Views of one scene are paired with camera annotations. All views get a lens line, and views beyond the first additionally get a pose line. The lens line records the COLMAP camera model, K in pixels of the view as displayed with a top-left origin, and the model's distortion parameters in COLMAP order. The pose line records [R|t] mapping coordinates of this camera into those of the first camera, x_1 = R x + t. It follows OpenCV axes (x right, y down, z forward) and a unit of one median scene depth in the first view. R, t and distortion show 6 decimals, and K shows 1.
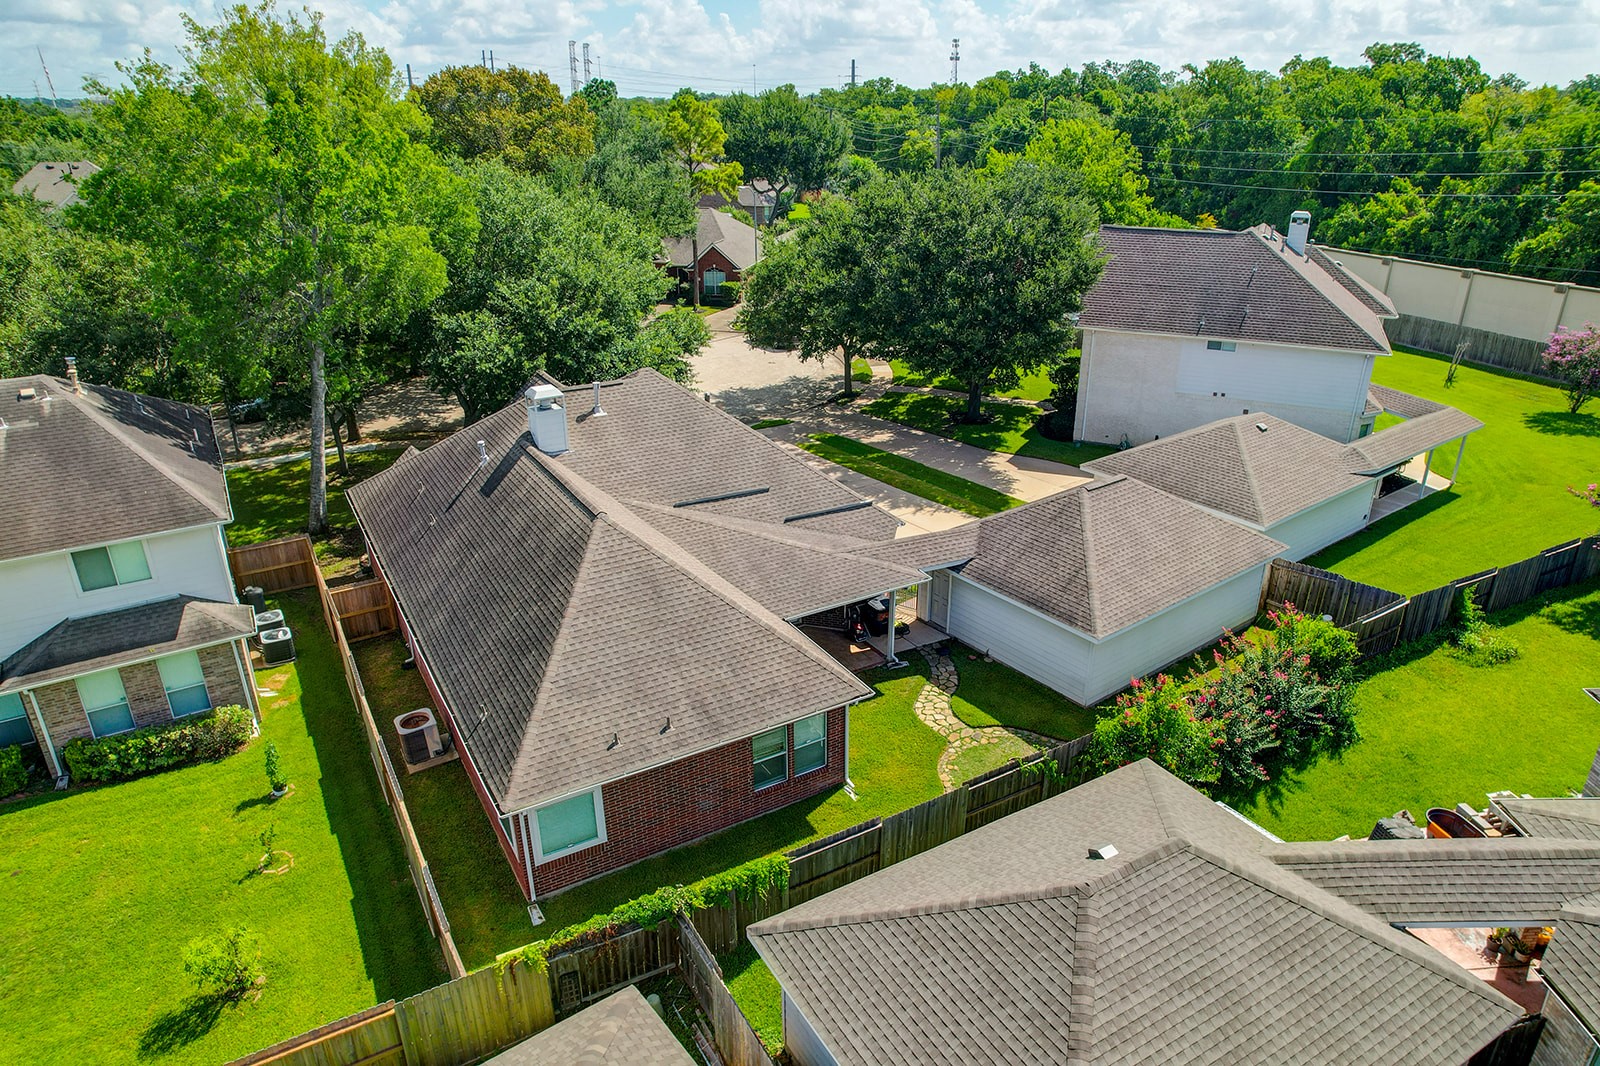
lens RADIAL K [[1019.9, 0, 804.7], [0, 1019.9, 539.4], [0, 0, 1]] dist [-0.077039, 0.065331]
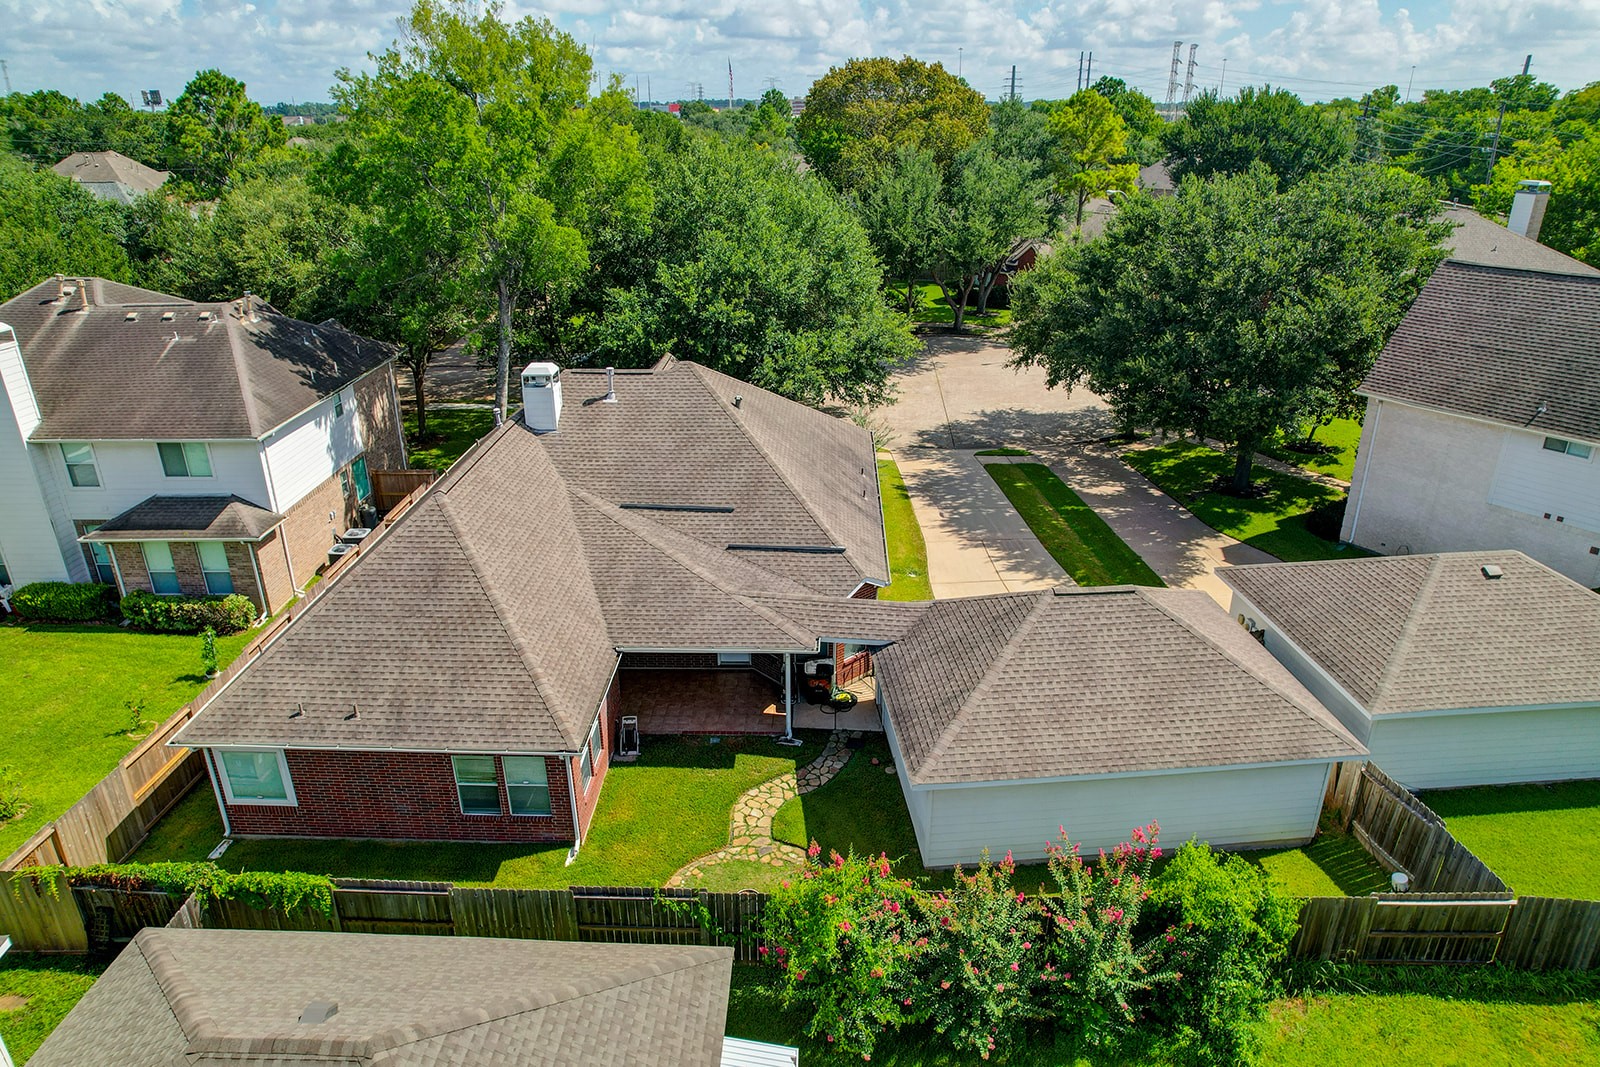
lens RADIAL K [[1019.9, 0, 804.7], [0, 1019.9, 539.9], [0, 0, 1]] dist [-0.077039, 0.065331]
pose [[0.847387, 0.210943, -0.487276, 0.444740], [-0.212165, 0.975771, 0.053453, -0.081898], [0.486746, 0.058087, 0.871610, 0.240071]]
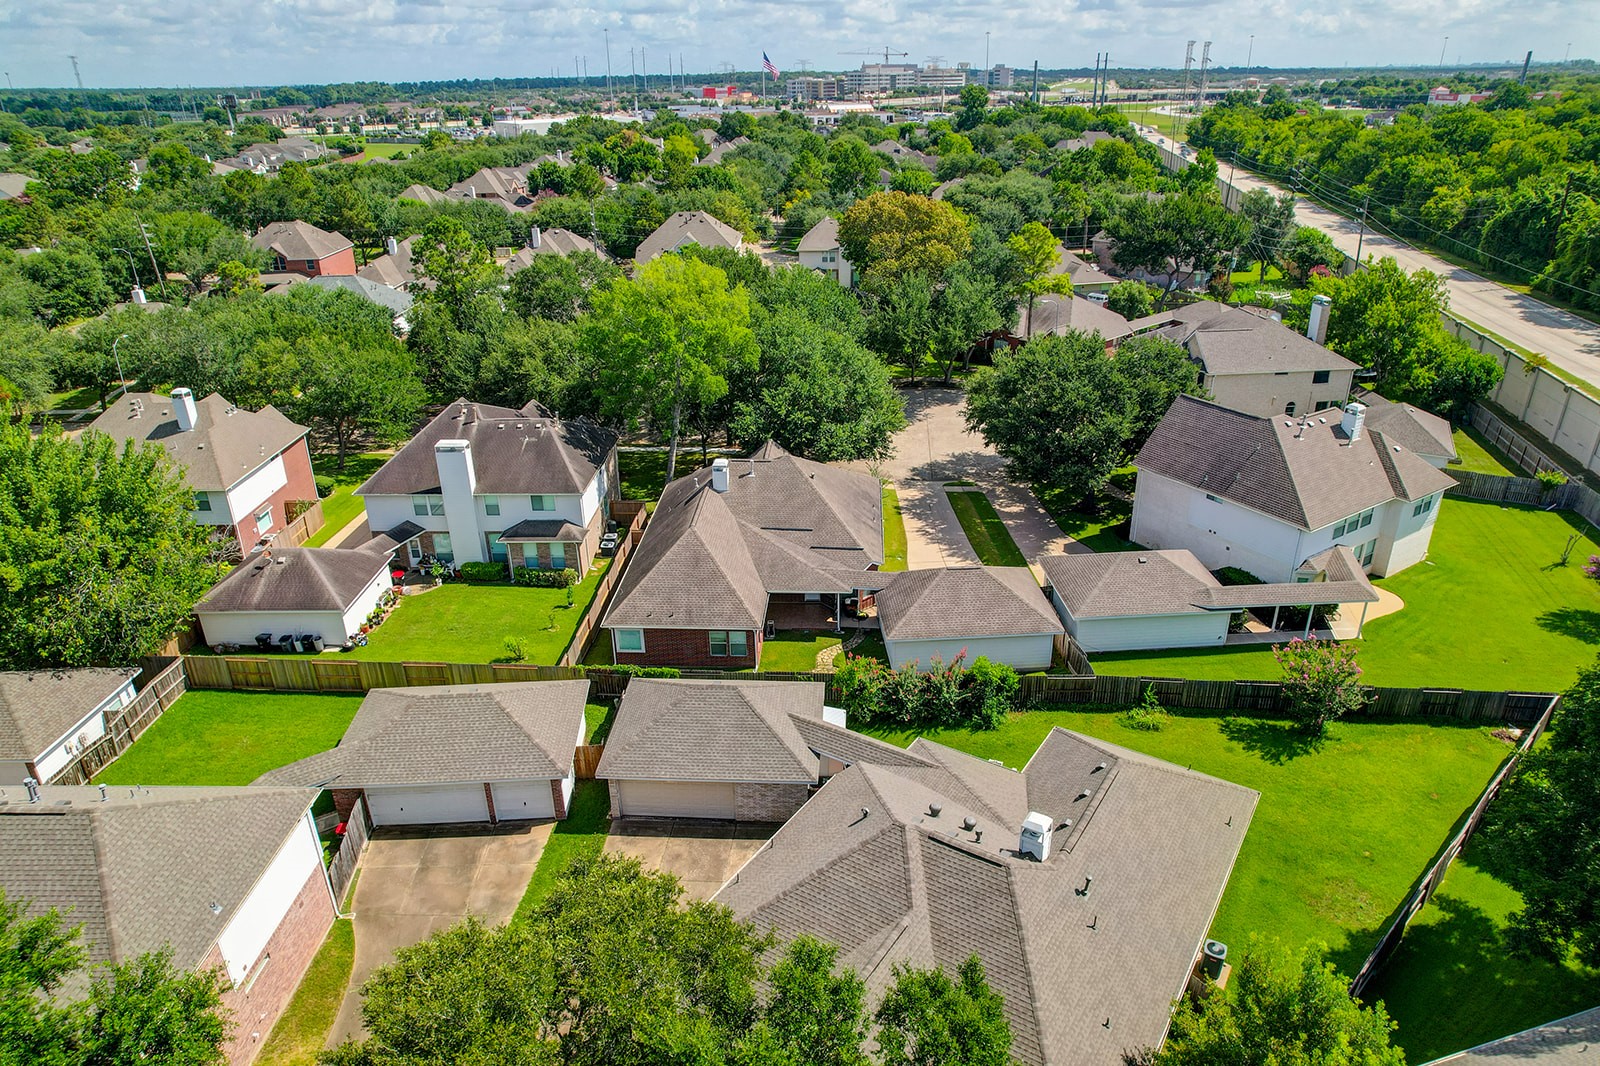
lens RADIAL K [[1019.9, 0, 804.7], [0, 1019.9, 539.4], [0, 0, 1]] dist [-0.077039, 0.065331]
pose [[0.833092, 0.226185, -0.504776, 0.916089], [-0.211390, 0.973493, 0.087329, -0.193195], [0.511148, 0.033951, 0.858822, -0.673434]]
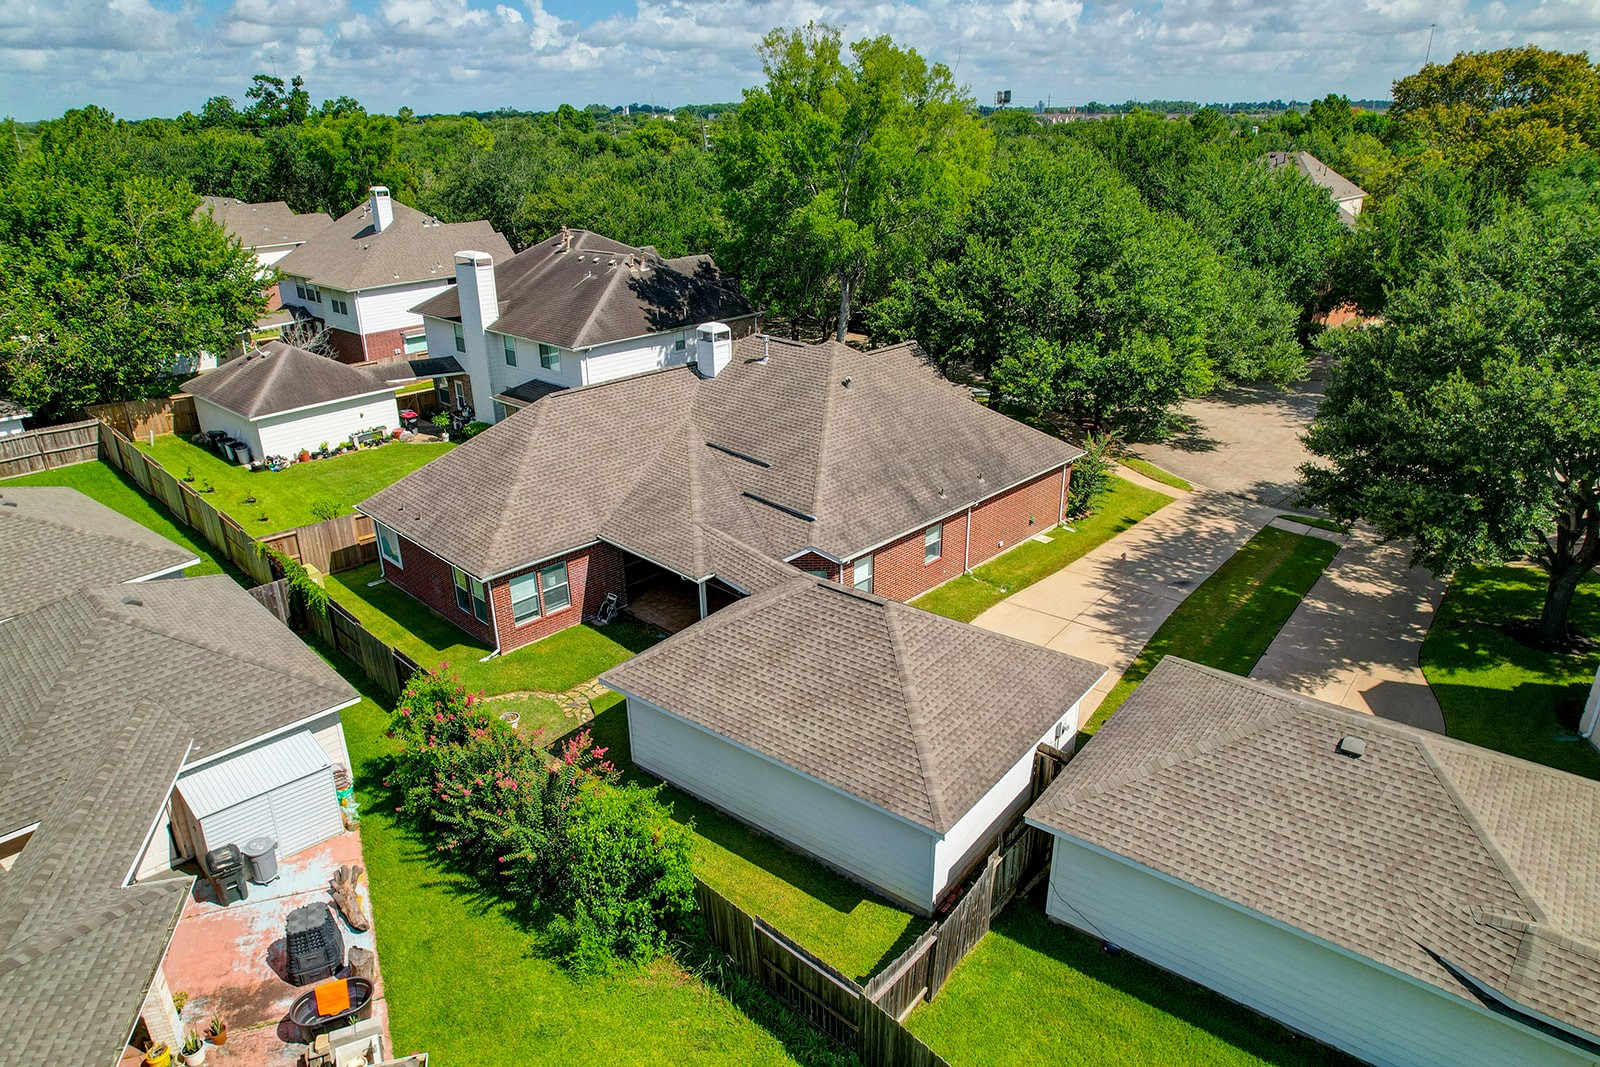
lens RADIAL K [[1019.9, 0, 804.7], [0, 1019.9, 539.9], [0, 0, 1]] dist [-0.077039, 0.065331]
pose [[0.259865, 0.378610, -0.888327, 0.894246], [-0.376283, 0.886917, 0.267934, -0.265020], [0.889315, 0.264636, 0.372943, 0.639578]]
